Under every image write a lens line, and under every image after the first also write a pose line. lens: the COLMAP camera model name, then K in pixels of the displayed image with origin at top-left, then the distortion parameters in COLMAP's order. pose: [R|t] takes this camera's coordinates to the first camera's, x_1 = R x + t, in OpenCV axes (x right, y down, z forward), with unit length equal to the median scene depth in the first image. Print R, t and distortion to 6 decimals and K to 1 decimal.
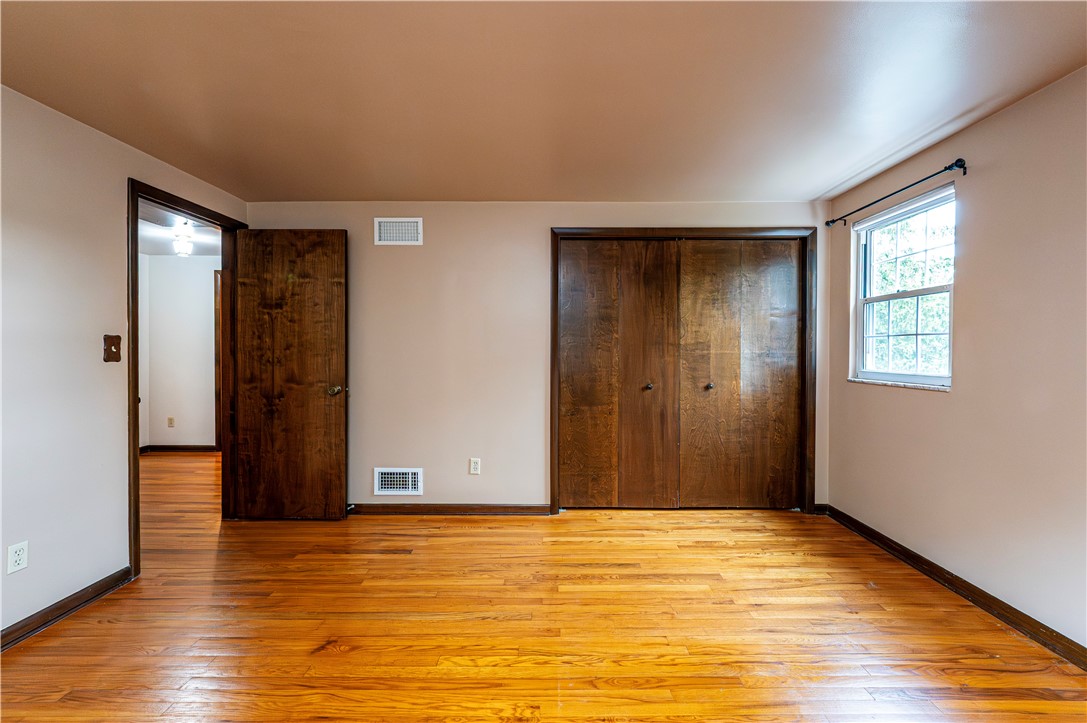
lens RADIAL K [[453.7, 0, 547.5], [0, 453.7, 355.1], [0, 0, 1]] dist [0.000169, 0.000065]
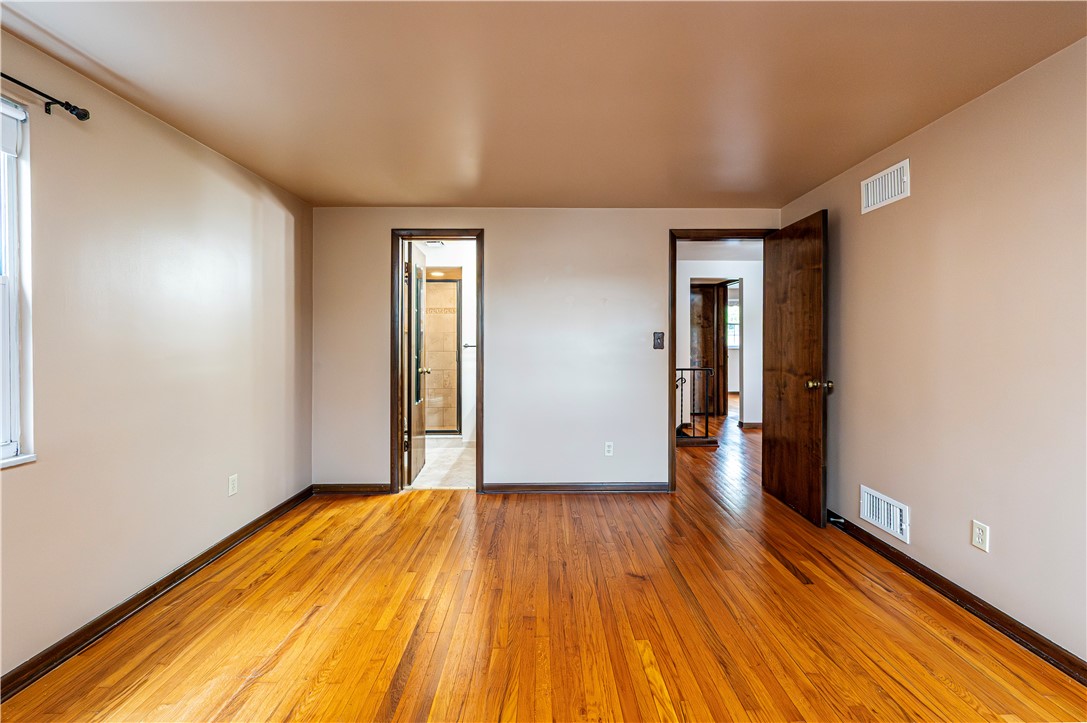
lens RADIAL K [[446.4, 0, 536.6], [0, 446.4, 337.5], [0, 0, 1]] dist [0.001104, 0.000014]
pose [[-0.008838, -0.004438, -0.999951, 0.467642], [-0.005594, 0.999975, -0.004388, -0.012565], [0.999945, 0.005555, -0.008862, 0.444751]]
